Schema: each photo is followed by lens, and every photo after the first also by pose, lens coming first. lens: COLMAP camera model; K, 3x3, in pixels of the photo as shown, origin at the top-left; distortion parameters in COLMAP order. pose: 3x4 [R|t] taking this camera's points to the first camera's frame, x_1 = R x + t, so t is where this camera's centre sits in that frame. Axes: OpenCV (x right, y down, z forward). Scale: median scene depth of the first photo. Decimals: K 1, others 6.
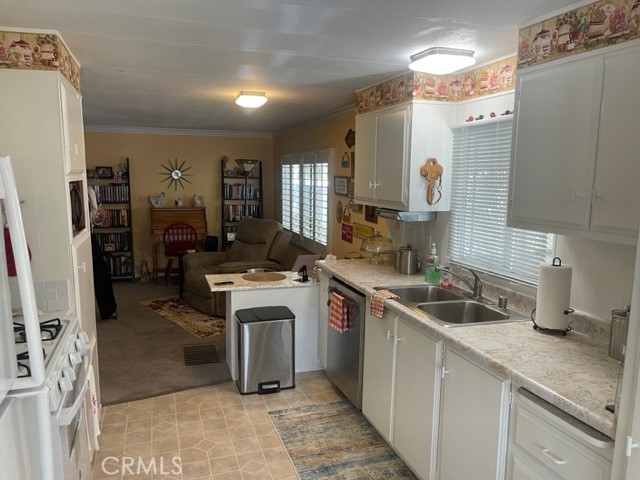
lens RADIAL K [[483.3, 0, 319.0], [0, 483.3, 244.0], [0, 0, 1]] dist [0.045198, -0.077727]
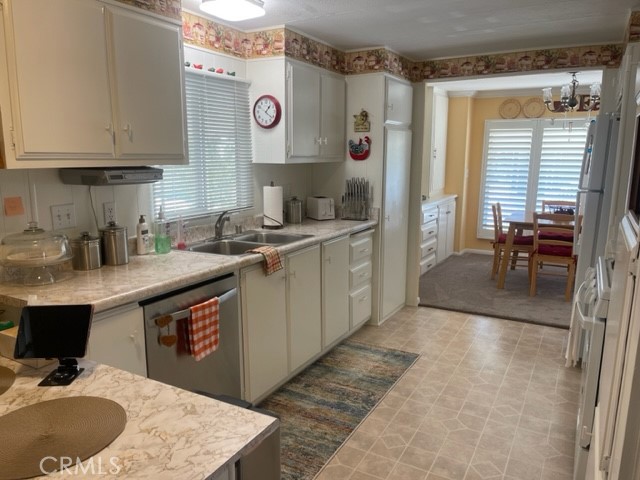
lens RADIAL K [[483.3, 0, 319.9], [0, 483.3, 239.4], [0, 0, 1]] dist [0.045198, -0.077727]
pose [[-0.672559, -0.142736, 0.726148, -0.654759], [0.095606, 0.956242, 0.276515, -0.174241], [-0.733841, 0.255397, -0.629483, 1.585610]]
